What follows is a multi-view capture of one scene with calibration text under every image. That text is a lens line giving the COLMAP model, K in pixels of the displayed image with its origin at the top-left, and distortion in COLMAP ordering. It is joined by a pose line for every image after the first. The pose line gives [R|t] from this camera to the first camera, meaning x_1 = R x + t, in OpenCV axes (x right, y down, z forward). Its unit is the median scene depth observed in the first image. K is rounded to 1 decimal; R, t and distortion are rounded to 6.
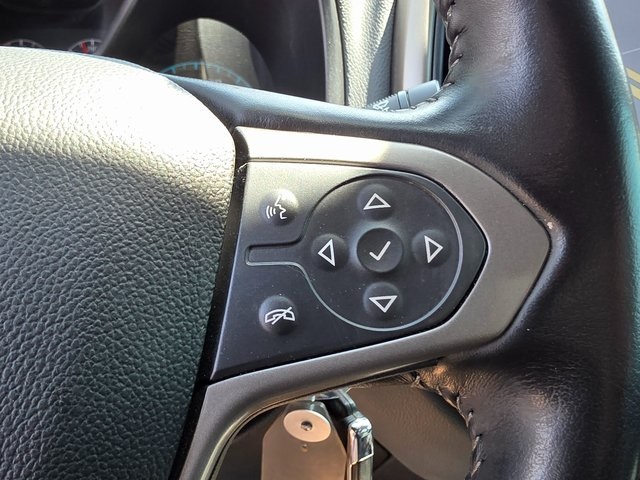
lens RADIAL K [[585.2, 0, 322.1], [0, 585.2, 238.9], [0, 0, 1]] dist [0.011147, 0.000000]
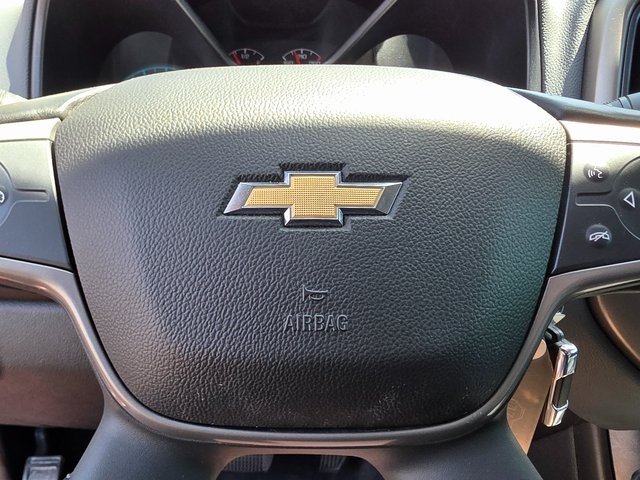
lens RADIAL K [[585.2, 0, 319.0], [0, 585.2, 241.4], [0, 0, 1]] dist [0.011147, 0.000000]
pose [[0.992479, 0.045044, -0.113825, -0.642058], [-0.044336, 0.998978, 0.008747, 0.160605], [0.114102, -0.003634, 0.993462, -0.694252]]
